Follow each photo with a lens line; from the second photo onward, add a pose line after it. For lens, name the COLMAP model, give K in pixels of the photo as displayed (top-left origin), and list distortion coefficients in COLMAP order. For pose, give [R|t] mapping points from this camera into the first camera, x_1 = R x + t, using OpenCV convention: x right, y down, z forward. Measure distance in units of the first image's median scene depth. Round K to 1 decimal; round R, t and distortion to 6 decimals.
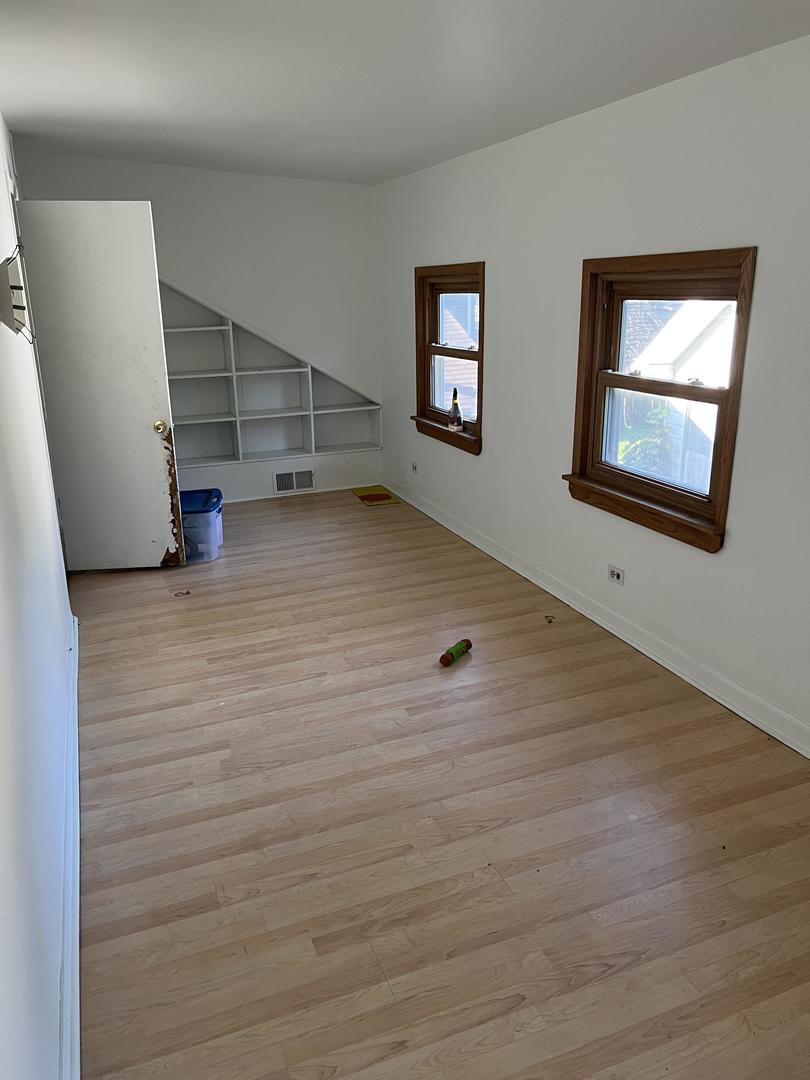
lens RADIAL K [[816.5, 0, 404.7], [0, 816.5, 539.7], [0, 0, 1]] dist [0.029450, -0.020847]
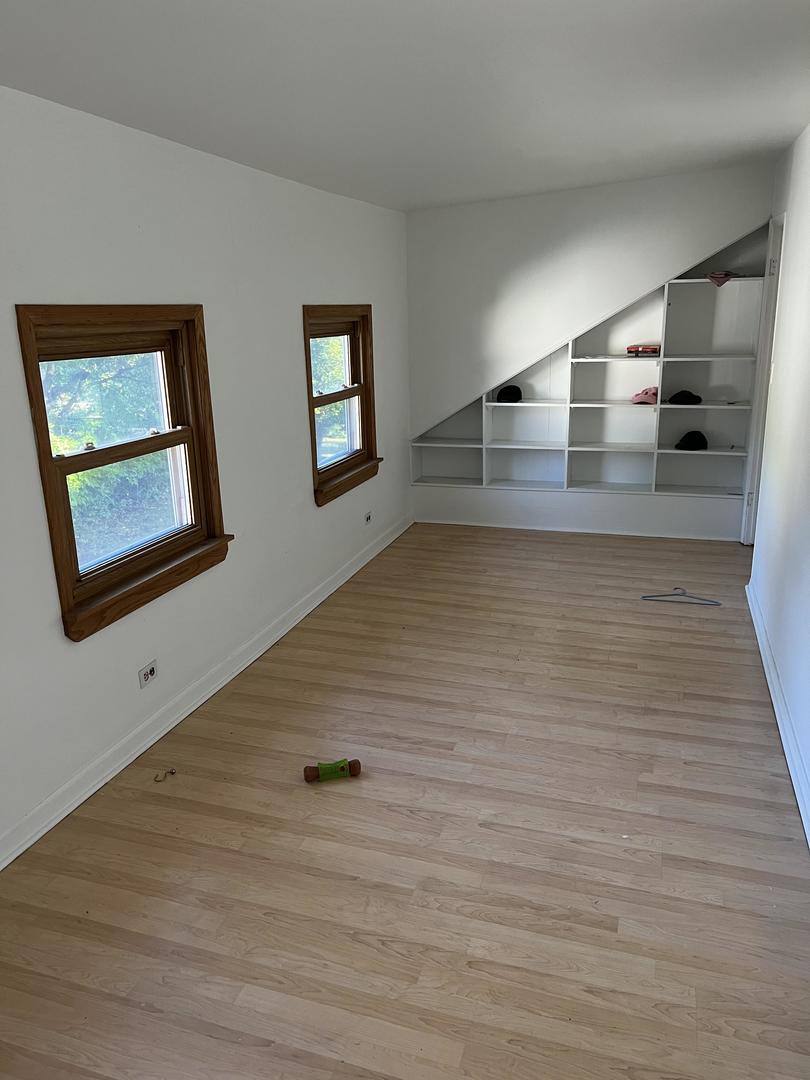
lens RADIAL K [[816.5, 0, 375.9], [0, 816.5, 547.8], [0, 0, 1]] dist [0.029450, -0.020847]
pose [[-0.762120, -0.140149, 0.632085, -0.501046], [0.232079, 0.852275, 0.468793, -0.468515], [-0.604411, 0.503970, -0.617010, 1.490825]]
